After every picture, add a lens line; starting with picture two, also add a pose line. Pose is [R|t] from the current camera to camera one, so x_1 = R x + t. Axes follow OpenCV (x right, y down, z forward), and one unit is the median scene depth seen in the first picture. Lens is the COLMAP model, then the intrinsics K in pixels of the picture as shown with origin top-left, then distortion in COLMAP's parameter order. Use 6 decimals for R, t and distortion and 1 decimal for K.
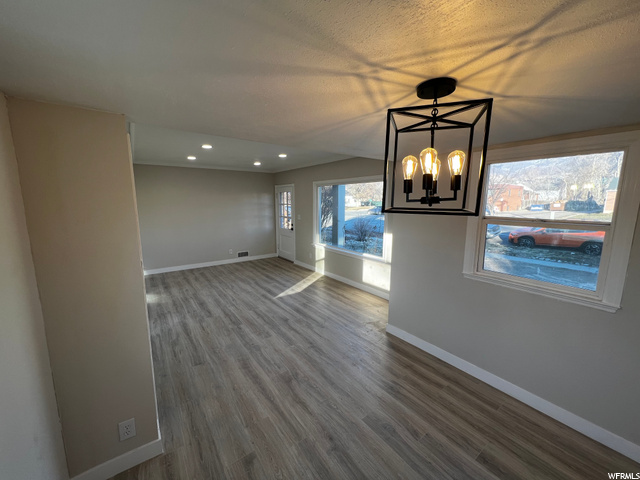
lens RADIAL K [[255.2, 0, 320.0], [0, 255.2, 240.0], [0, 0, 1]] dist [-0.000046, -0.000025]
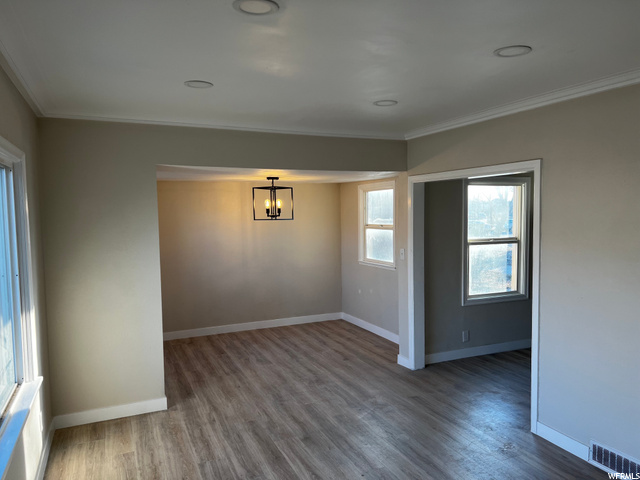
lens RADIAL K [[481.0, 0, 320.0], [0, 481.0, 240.0], [0, 0, 1]] dist [0.023070, -0.003845]
pose [[-0.976660, -0.002359, 0.214776, -0.511550], [0.043455, 0.977091, 0.208337, -0.411786], [-0.210348, 0.212808, -0.954184, 2.542740]]
